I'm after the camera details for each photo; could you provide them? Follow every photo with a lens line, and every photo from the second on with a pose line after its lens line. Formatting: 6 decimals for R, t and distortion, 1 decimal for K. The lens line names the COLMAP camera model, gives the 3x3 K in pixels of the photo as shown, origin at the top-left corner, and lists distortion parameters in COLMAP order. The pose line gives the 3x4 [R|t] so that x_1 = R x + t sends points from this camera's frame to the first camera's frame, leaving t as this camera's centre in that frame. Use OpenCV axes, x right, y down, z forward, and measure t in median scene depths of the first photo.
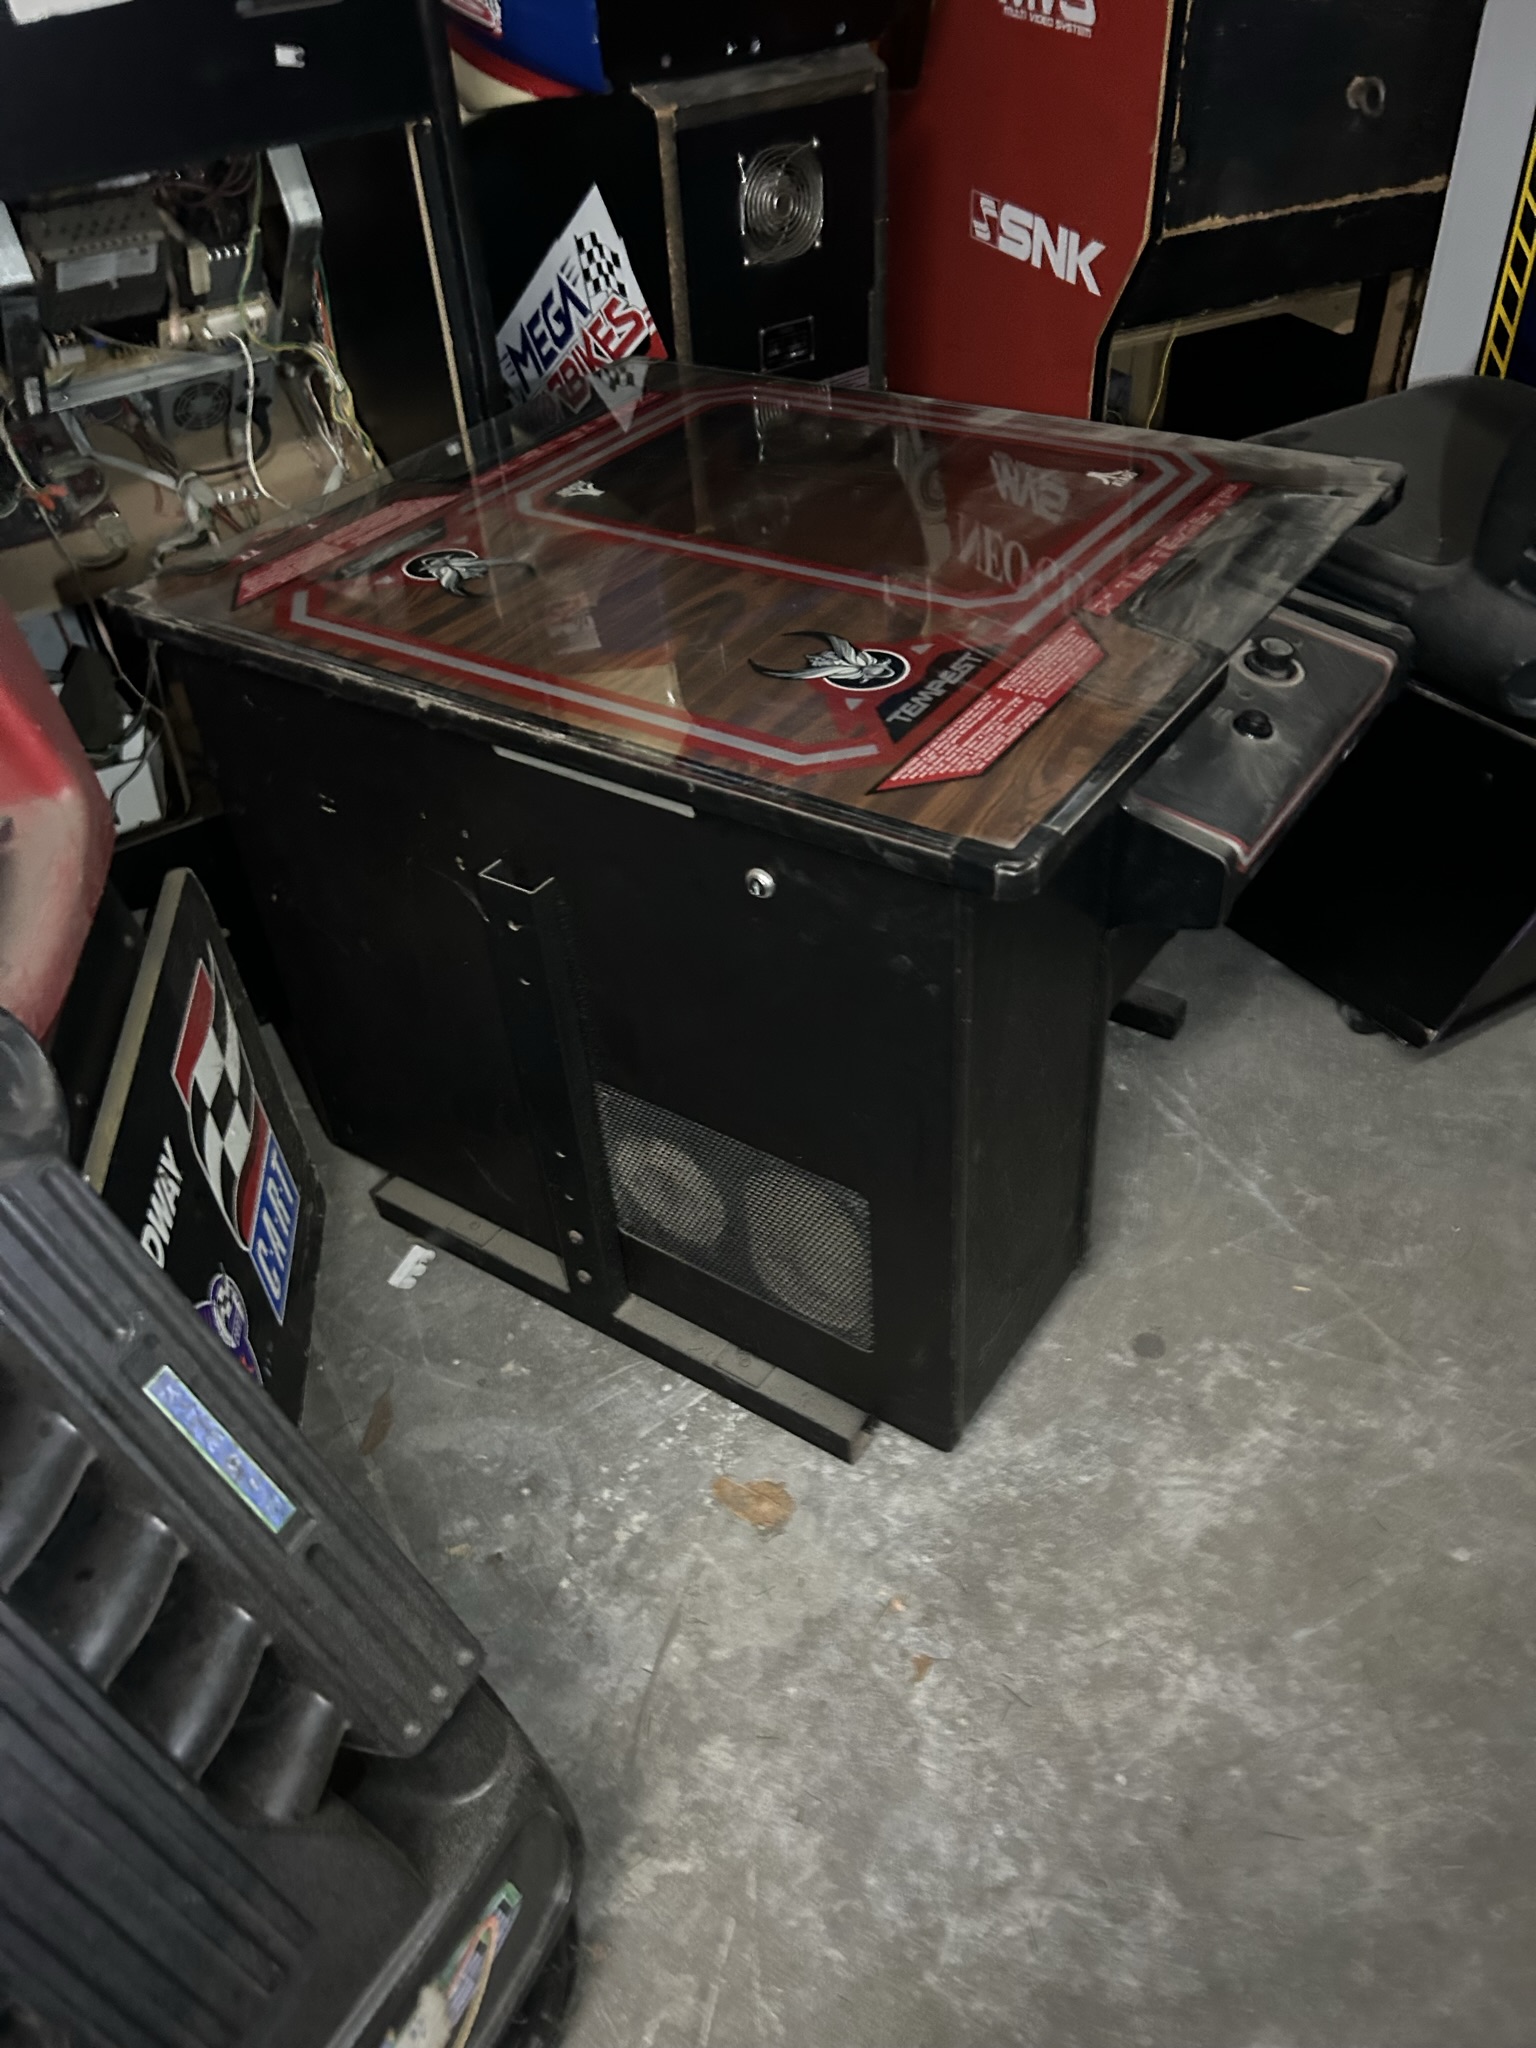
lens RADIAL K [[1564.3, 0, 779.7], [0, 1564.3, 1025.7], [0, 0, 1]] dist [0.044870, -0.058111]
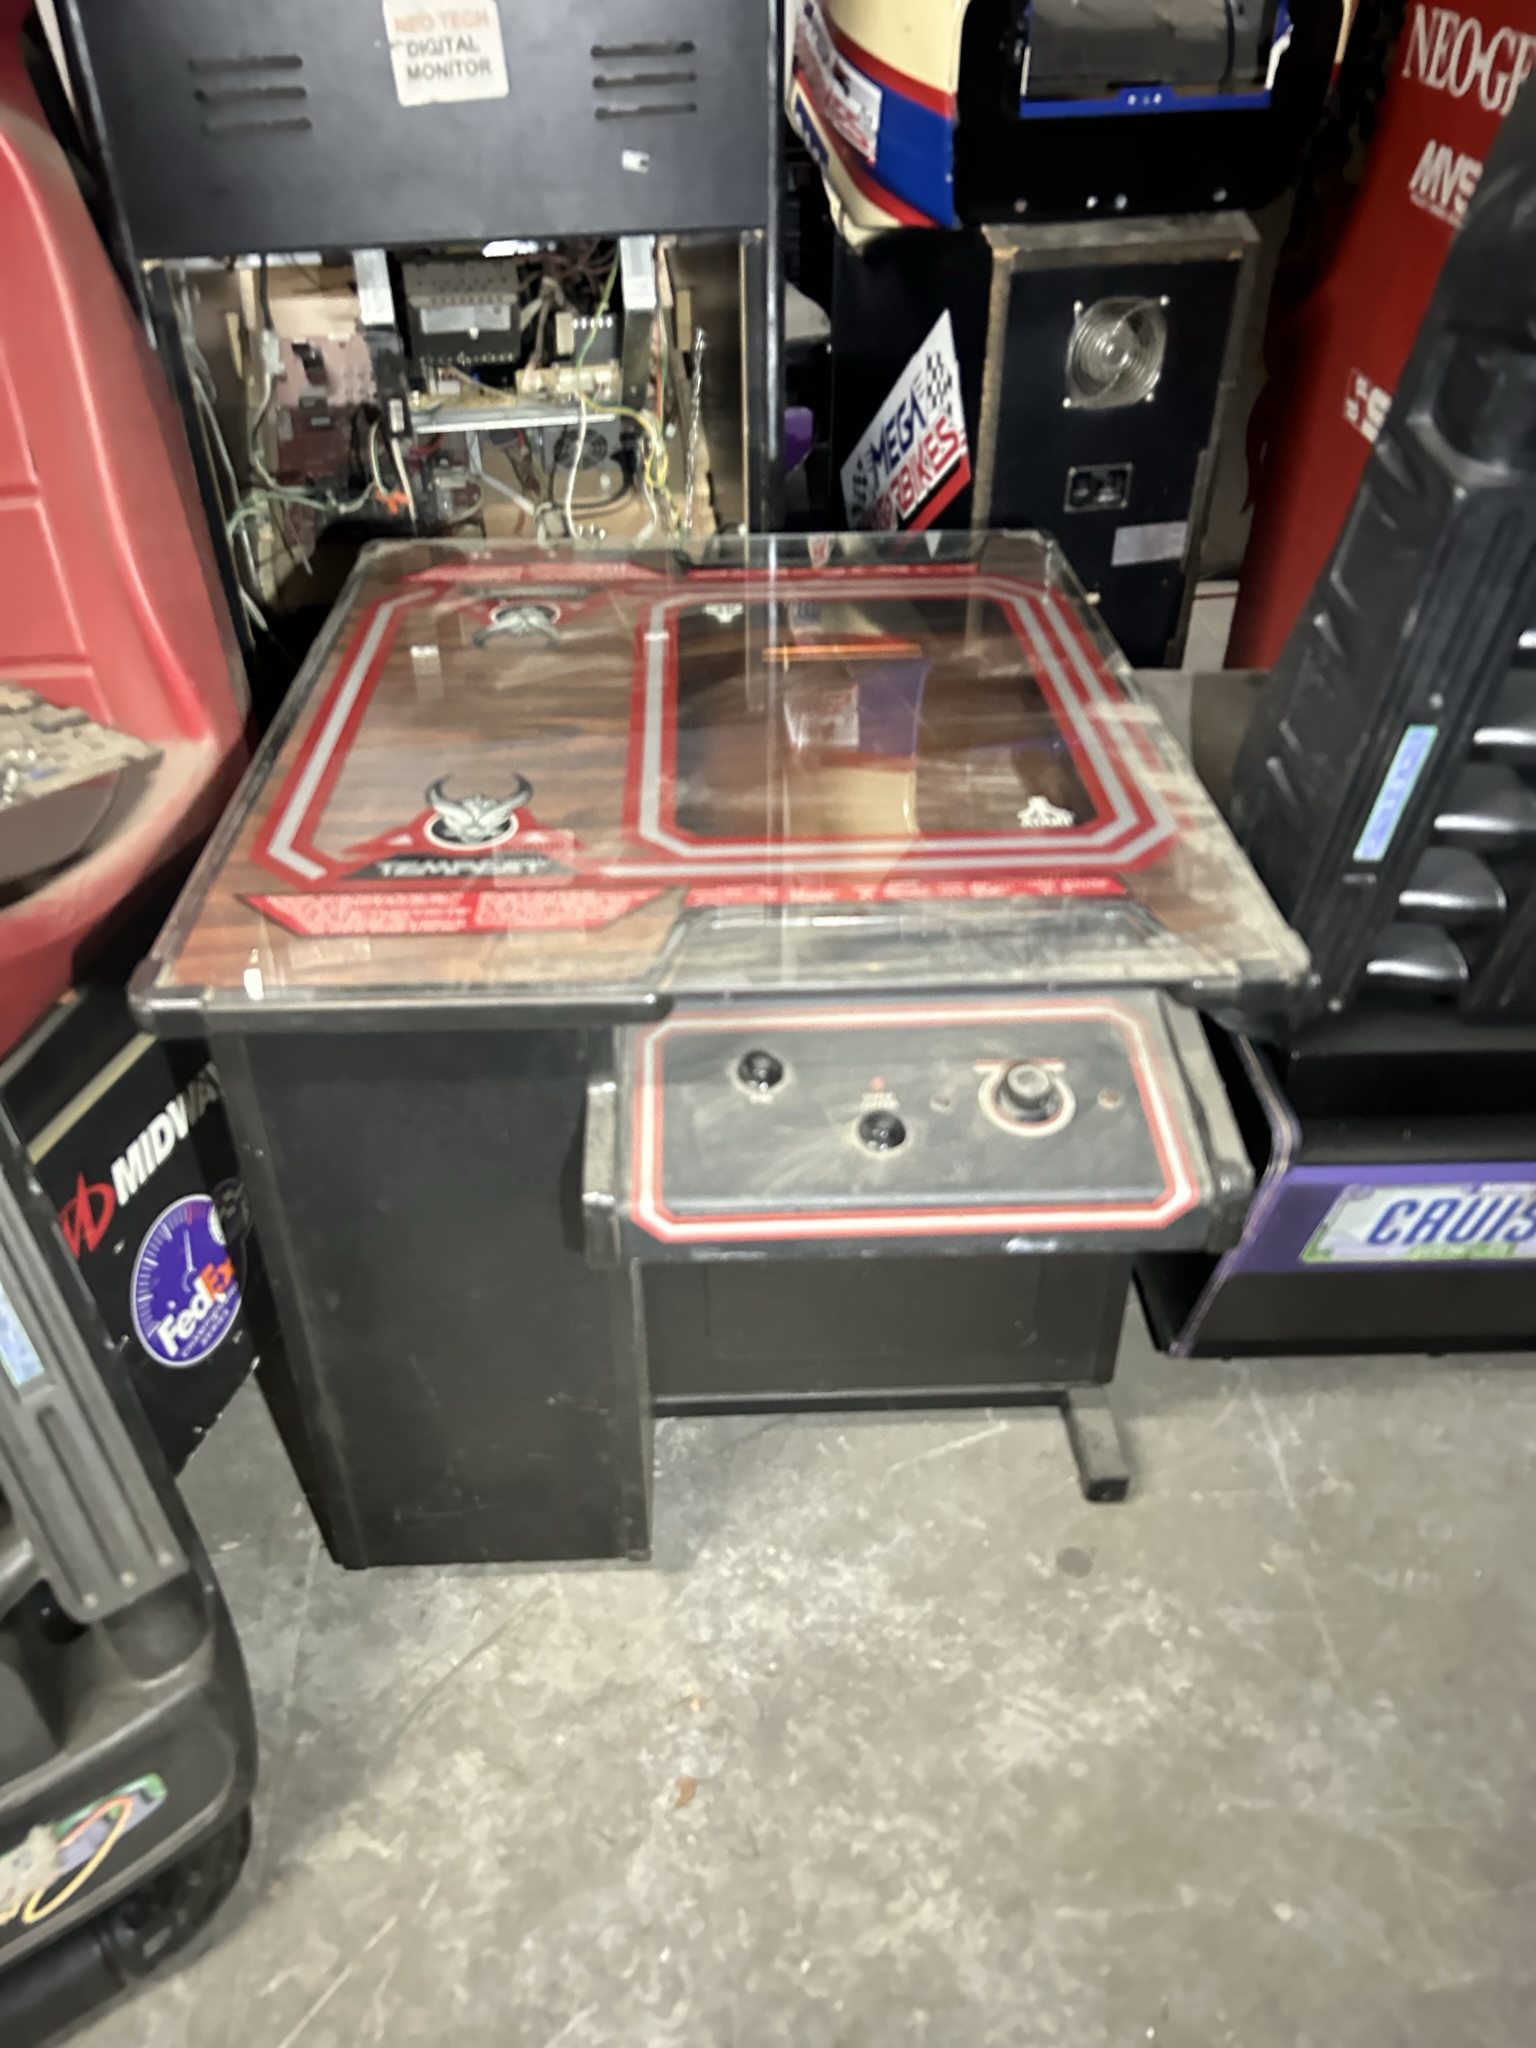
lens RADIAL K [[1552.7, 0, 755.9], [0, 1552.7, 1011.5], [0, 0, 1]] dist [0.050195, -0.053307]
pose [[0.914168, 0.275278, -0.297522, 0.220848], [-0.291271, 0.956590, -0.009891, -0.042245], [0.281884, 0.095701, 0.954664, 0.015434]]
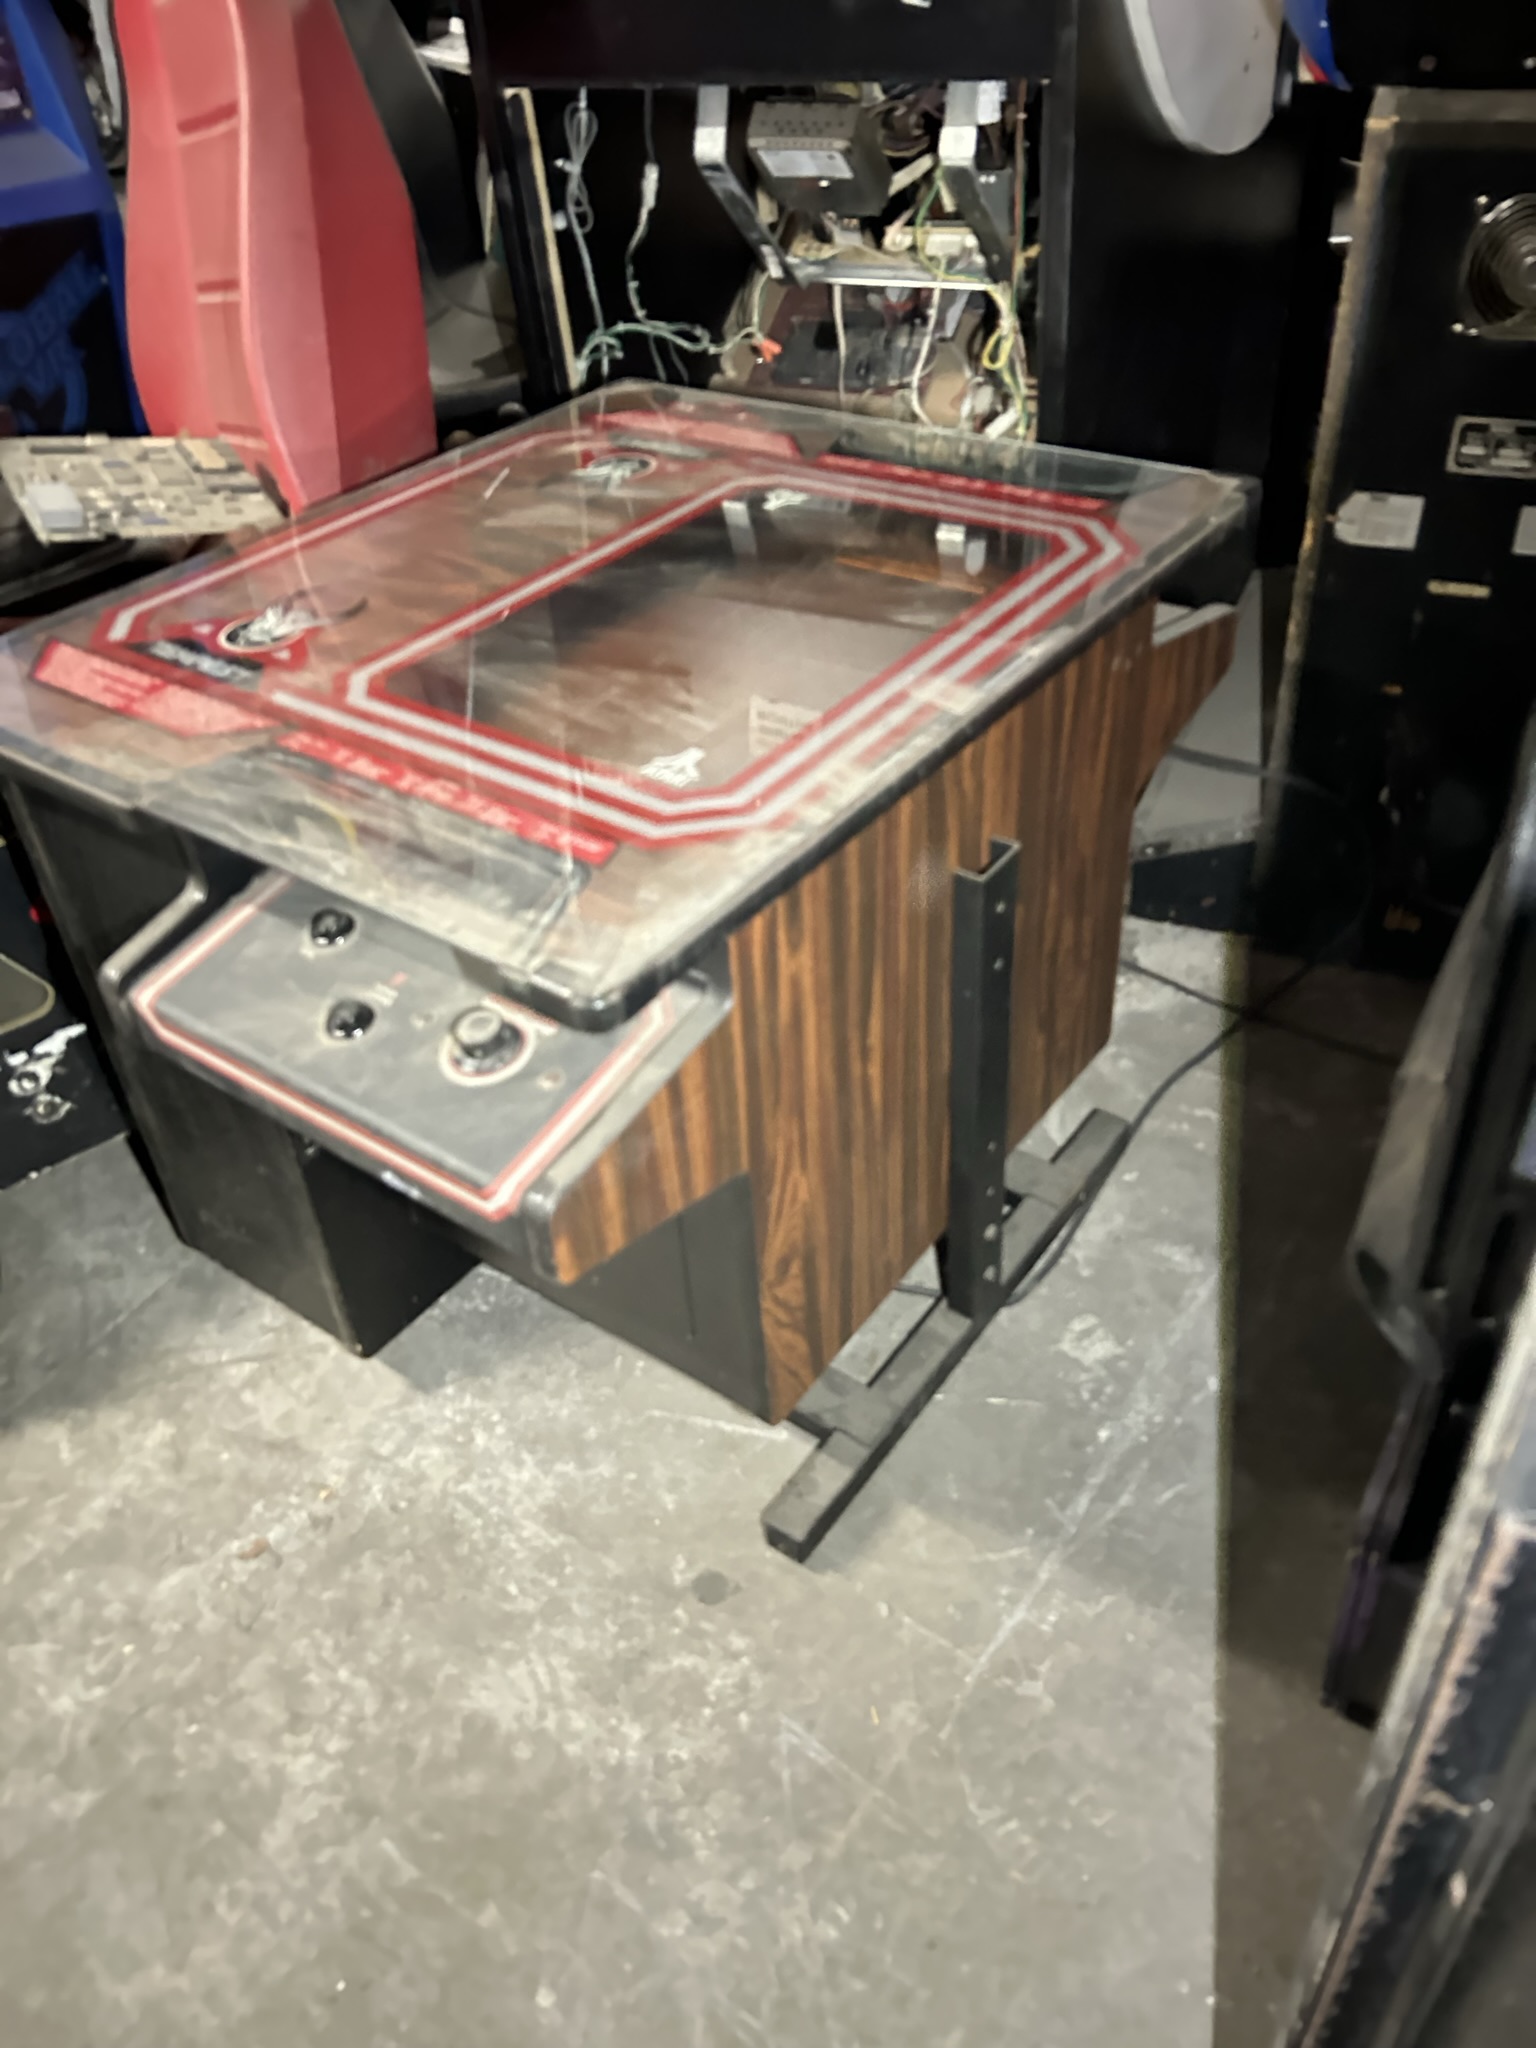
lens RADIAL K [[1542.5, 0, 748.9], [0, 1542.5, 999.3], [0, 0, 1]] dist [0.040790, -0.046880]
pose [[0.461198, 0.564626, -0.684466, 0.574925], [-0.527406, 0.794787, 0.300261, -0.286555], [0.713540, 0.222512, 0.664342, 0.332649]]
